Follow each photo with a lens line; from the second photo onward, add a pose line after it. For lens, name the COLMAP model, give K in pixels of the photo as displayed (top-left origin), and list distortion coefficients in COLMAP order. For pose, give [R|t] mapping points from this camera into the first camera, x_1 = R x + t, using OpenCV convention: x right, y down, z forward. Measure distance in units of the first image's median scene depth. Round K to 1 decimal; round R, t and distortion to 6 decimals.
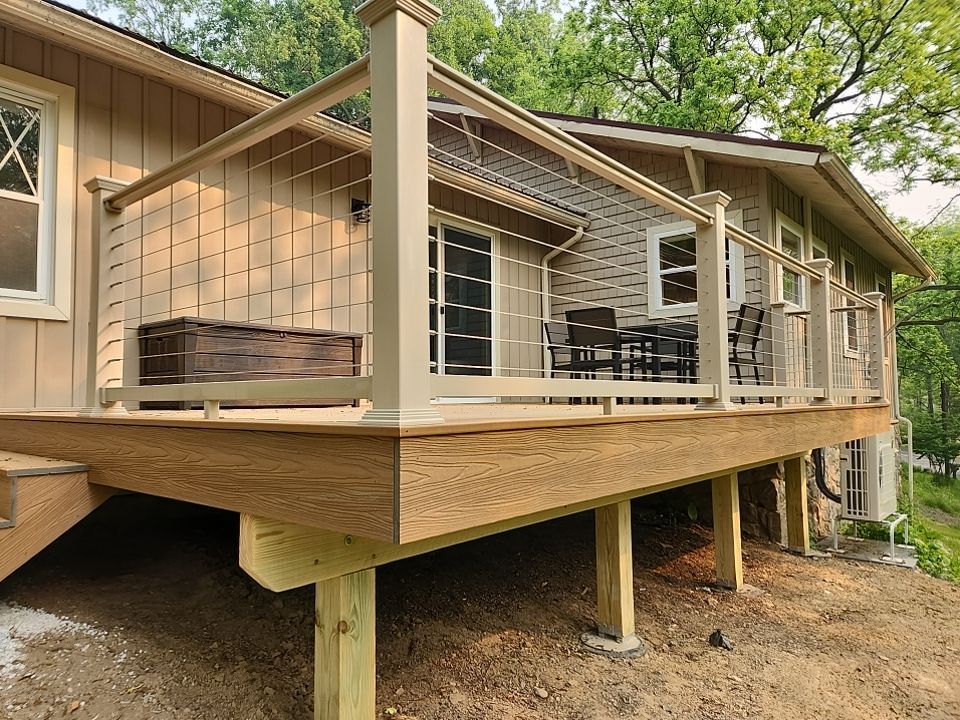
lens RADIAL K [[645.2, 0, 464.8], [0, 645.2, 362.1], [0, 0, 1]] dist [0.075843, -0.061598]
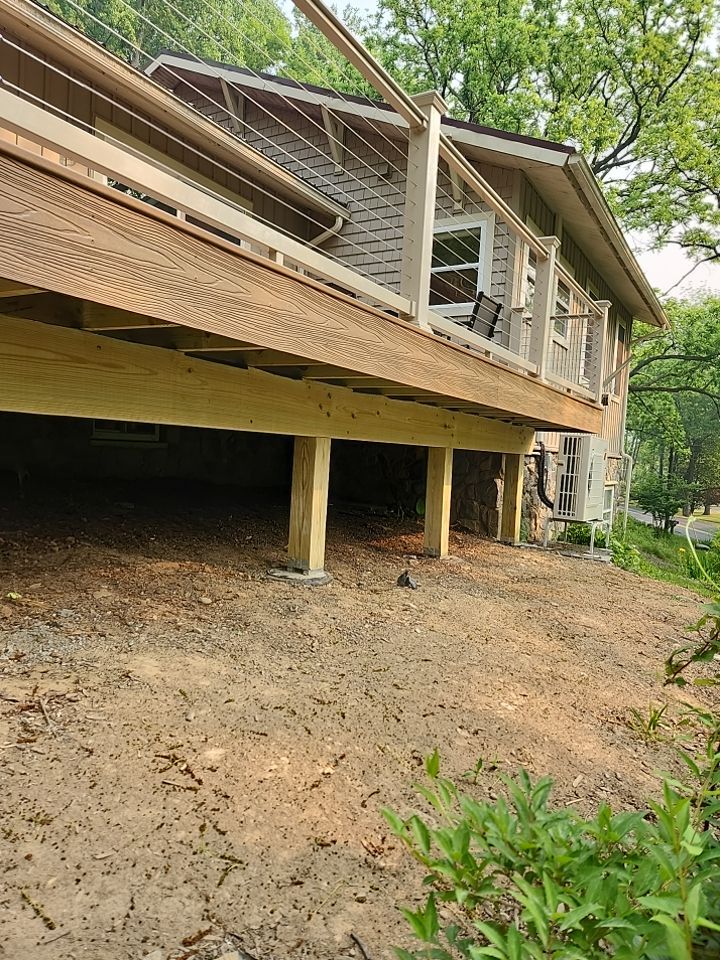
lens RADIAL K [[645.2, 0, 360.0], [0, 645.2, 480.0], [0, 0, 1]] dist [0.075843, -0.061598]
pose [[0.982943, 0.059209, 0.174117, 0.063230], [-0.074932, 0.993546, 0.085153, 0.089478], [-0.167952, -0.096748, 0.981036, 0.017703]]
